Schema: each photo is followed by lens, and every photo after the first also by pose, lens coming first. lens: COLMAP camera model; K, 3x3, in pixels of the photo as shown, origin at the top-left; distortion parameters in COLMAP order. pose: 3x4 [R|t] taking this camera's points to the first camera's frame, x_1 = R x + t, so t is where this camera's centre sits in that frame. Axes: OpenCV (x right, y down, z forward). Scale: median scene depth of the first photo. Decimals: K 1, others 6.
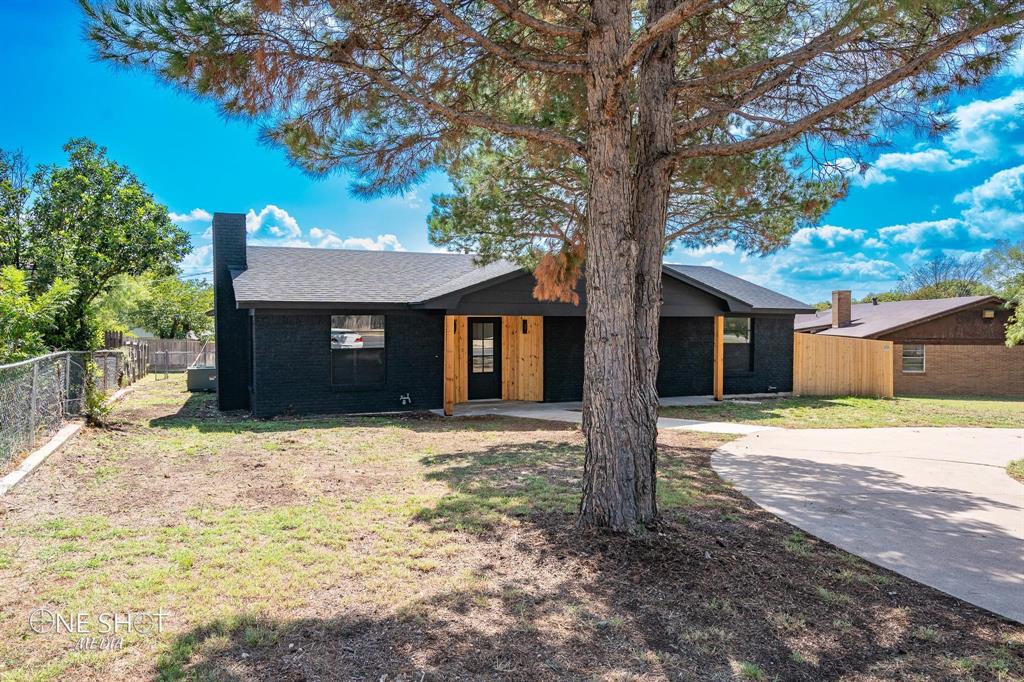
lens RADIAL K [[694.3, 0, 506.8], [0, 694.3, 339.0], [0, 0, 1]] dist [0.045469, 0.000347]
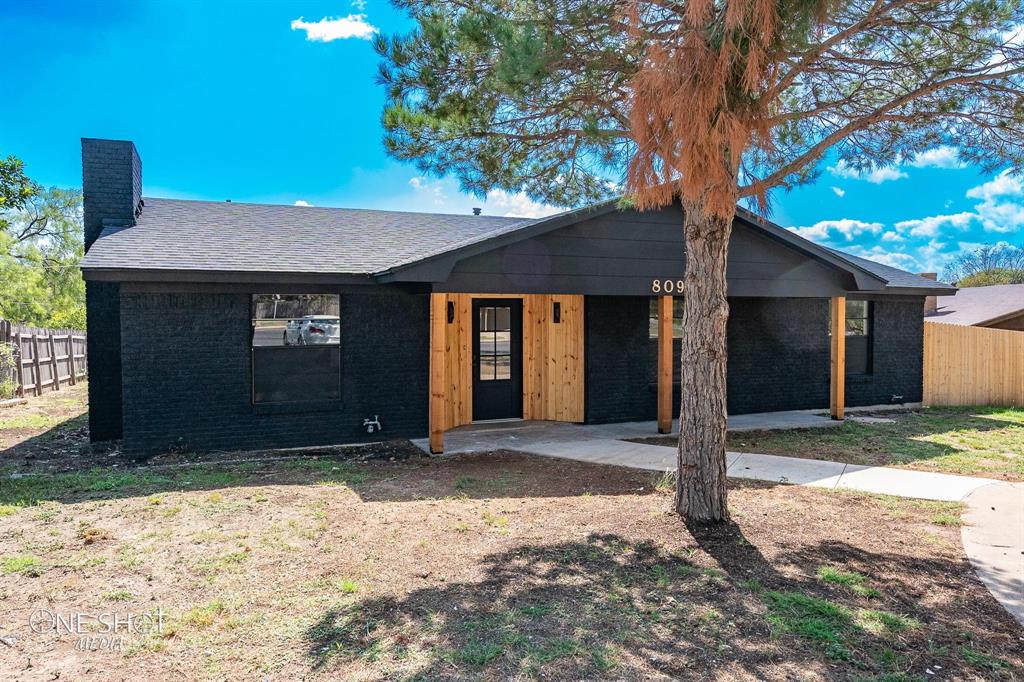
lens RADIAL K [[680.1, 0, 520.9], [0, 680.1, 340.8], [0, 0, 1]] dist [0.009310, 0.003600]
pose [[0.999849, -0.001436, -0.017304, 0.002343], [0.001688, 0.999892, 0.014578, 0.000366], [0.017281, -0.014605, 0.999744, 0.333942]]
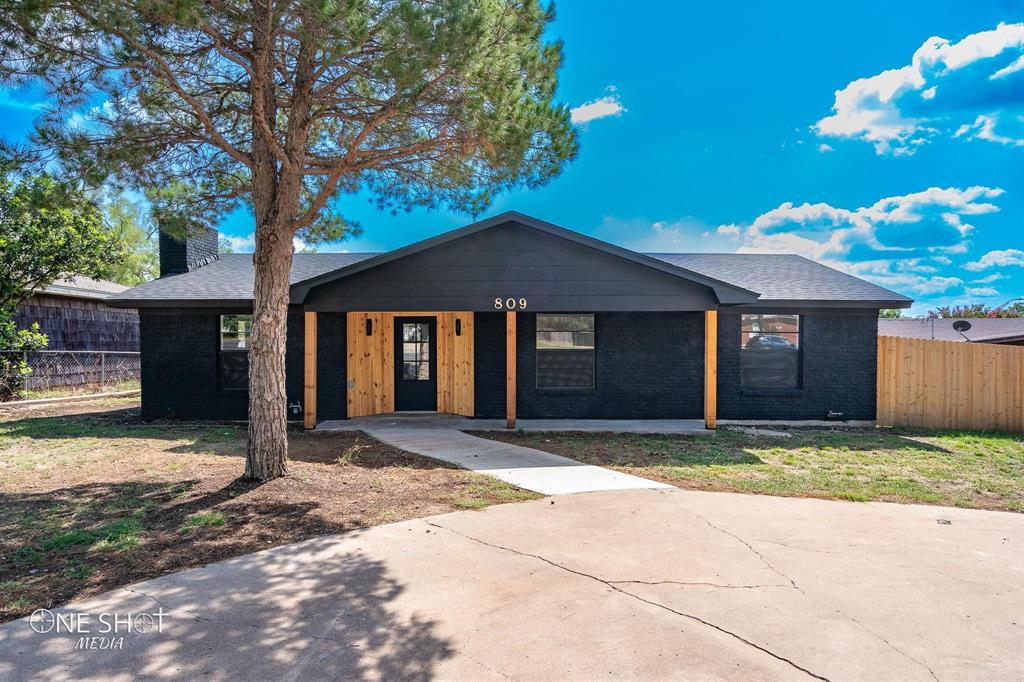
lens RADIAL K [[567.0, 0, 520.8], [0, 567.0, 343.6], [0, 0, 1]] dist [0.007907, -0.001813]
pose [[0.911233, 0.001448, -0.411889, 0.380739], [-0.007600, 0.999883, -0.013298, 0.010911], [0.411821, 0.015248, 0.911137, 0.405000]]
